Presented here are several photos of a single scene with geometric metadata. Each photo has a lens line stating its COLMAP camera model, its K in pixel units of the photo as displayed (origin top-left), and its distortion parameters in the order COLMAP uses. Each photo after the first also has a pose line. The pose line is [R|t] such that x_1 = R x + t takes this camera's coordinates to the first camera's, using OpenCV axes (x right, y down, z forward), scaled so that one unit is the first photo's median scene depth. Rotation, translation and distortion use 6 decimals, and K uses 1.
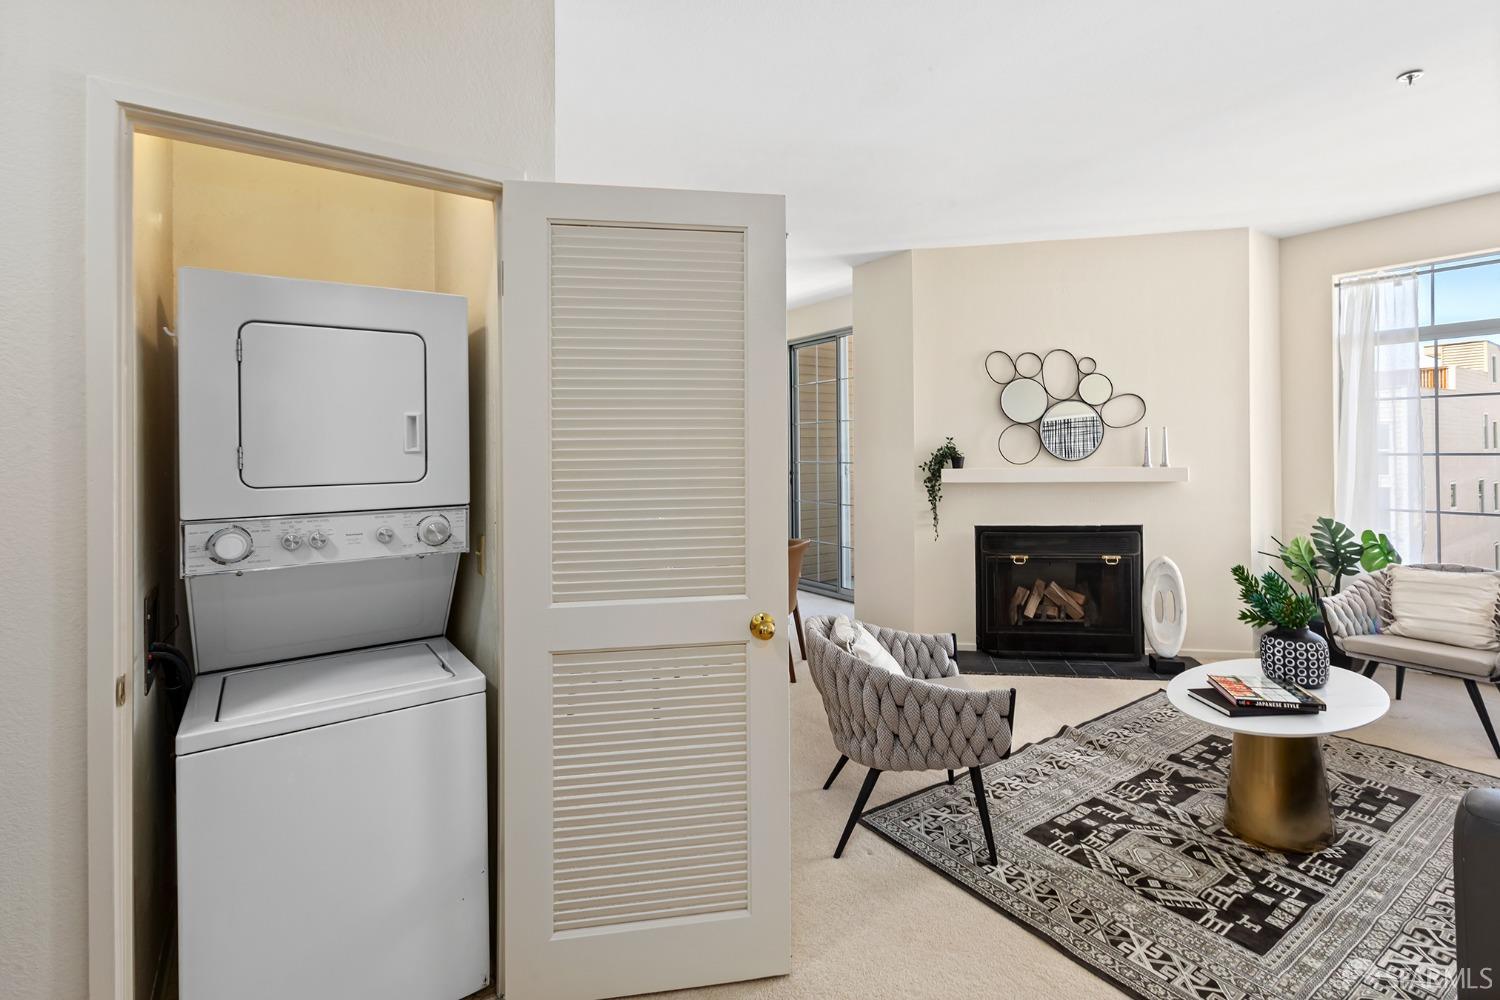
lens RADIAL K [[693.3, 0, 774.5], [0, 693.3, 453.4], [0, 0, 1]] dist [0.015008, -0.003444]
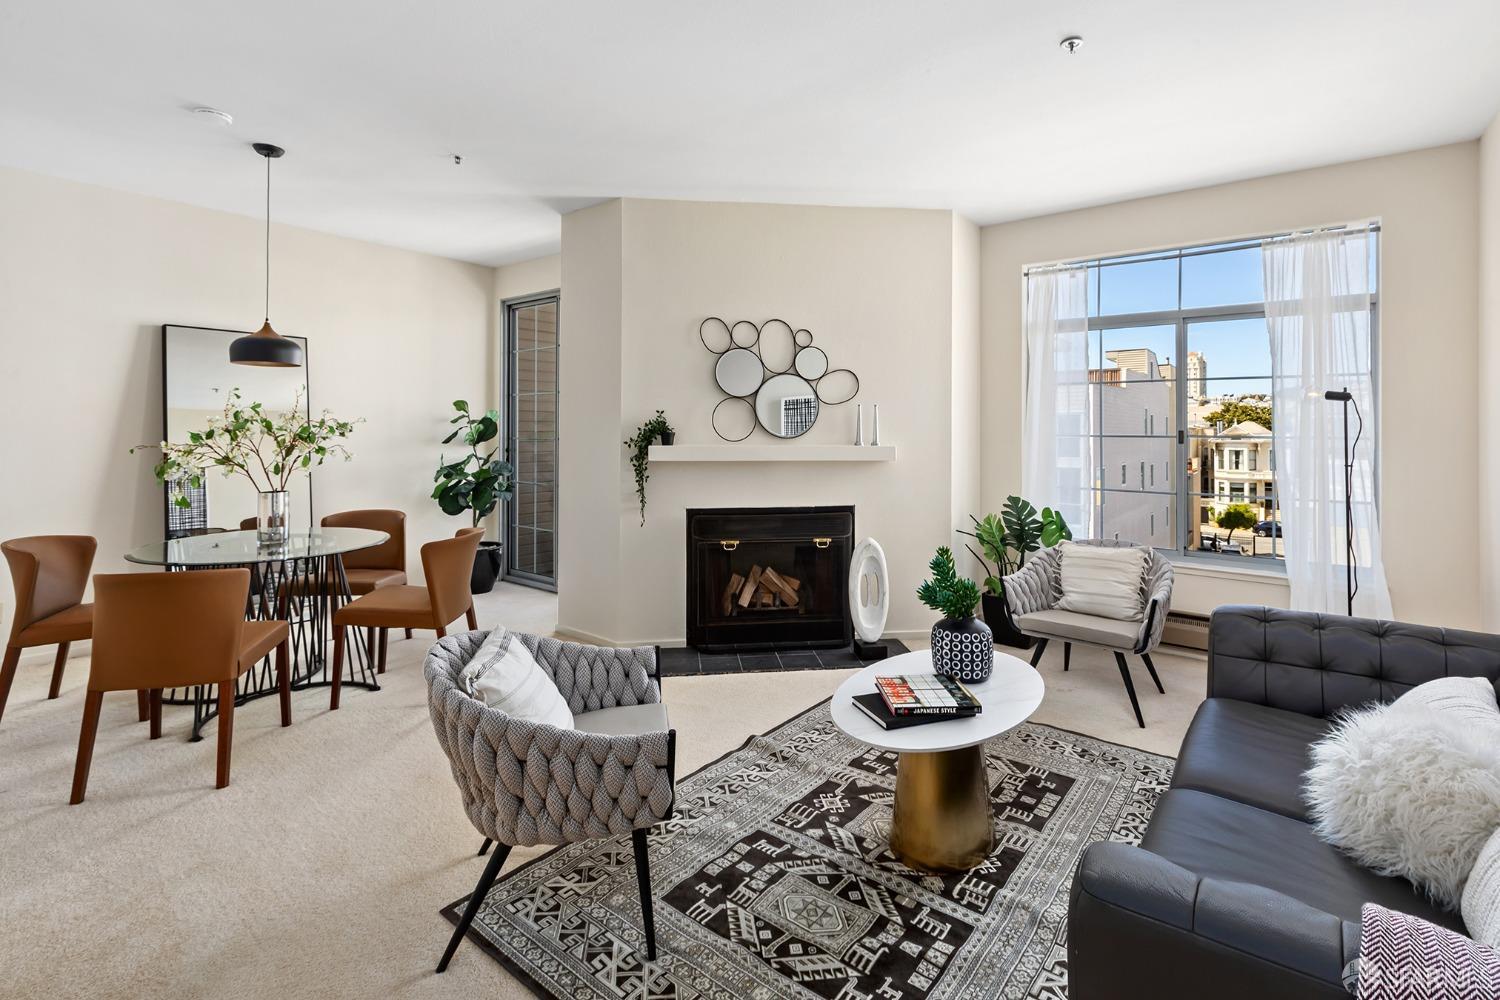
lens RADIAL K [[693.3, 0, 754.5], [0, 693.3, 428.4], [0, 0, 1]] dist [0.015008, -0.003444]
pose [[0.960975, 0.016632, 0.276134, 0.158263], [-0.014259, 0.999842, -0.010599, 0.009883], [-0.276267, 0.006248, 0.961061, 0.136361]]
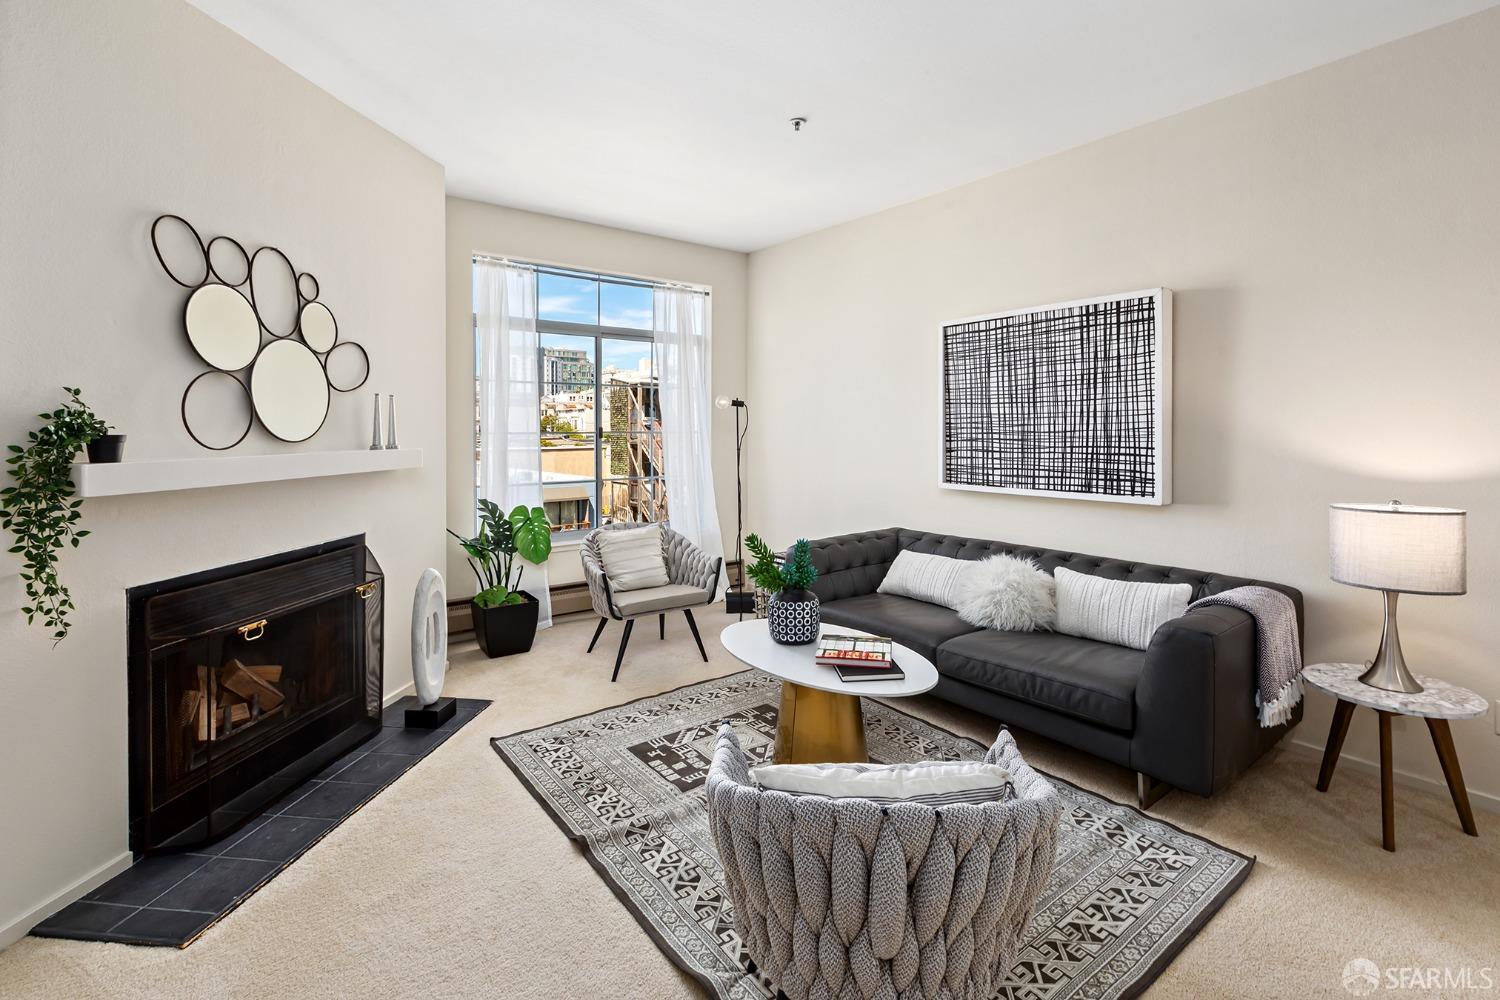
lens RADIAL K [[693.3, 0, 763.6], [0, 693.3, 438.6], [0, 0, 1]] dist [0.015008, -0.003444]
pose [[-0.030031, -0.002112, 0.999547, -0.225932], [0.010709, 0.999940, 0.002435, 0.013561], [-0.999492, 0.010777, -0.030006, 0.778274]]
